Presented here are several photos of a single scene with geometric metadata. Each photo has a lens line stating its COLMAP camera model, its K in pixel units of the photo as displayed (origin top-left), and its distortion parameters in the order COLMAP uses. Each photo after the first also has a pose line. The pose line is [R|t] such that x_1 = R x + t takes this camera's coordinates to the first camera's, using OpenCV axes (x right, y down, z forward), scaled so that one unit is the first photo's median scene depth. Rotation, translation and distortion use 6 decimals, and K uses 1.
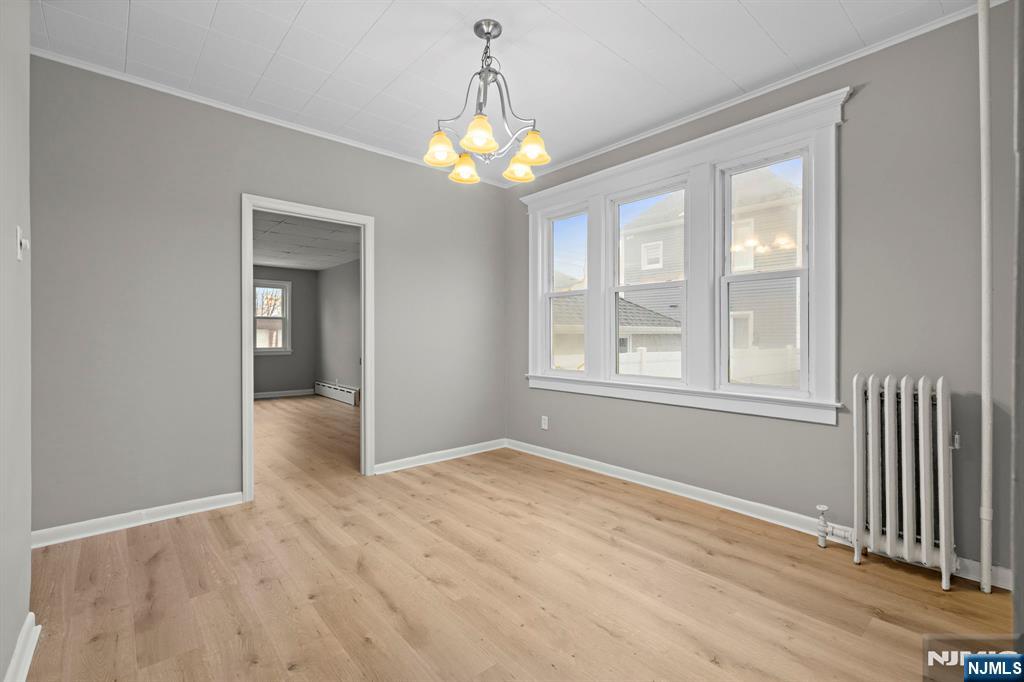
lens RADIAL K [[454.5, 0, 507.6], [0, 454.5, 334.7], [0, 0, 1]] dist [-0.000268, -0.000186]
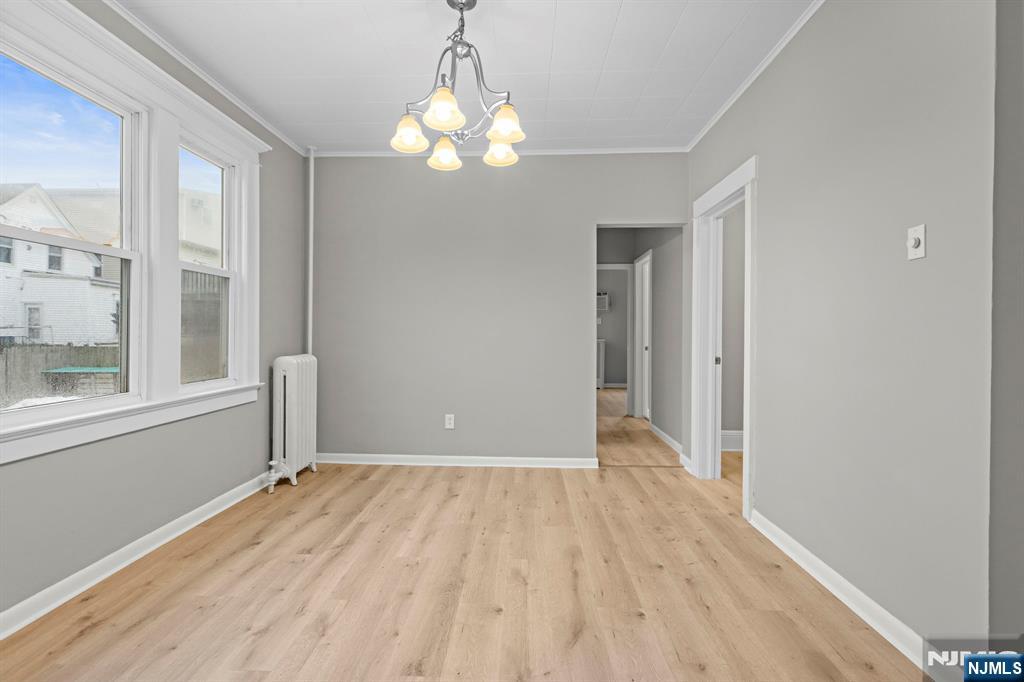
lens RADIAL K [[454.5, 0, 509.8], [0, 454.5, 334.7], [0, 0, 1]] dist [-0.000268, -0.000186]
pose [[-0.730854, -0.005352, 0.682513, -0.734749], [-0.003251, 0.999985, 0.004361, 0.005622], [-0.682526, 0.000969, -0.730861, 1.581811]]
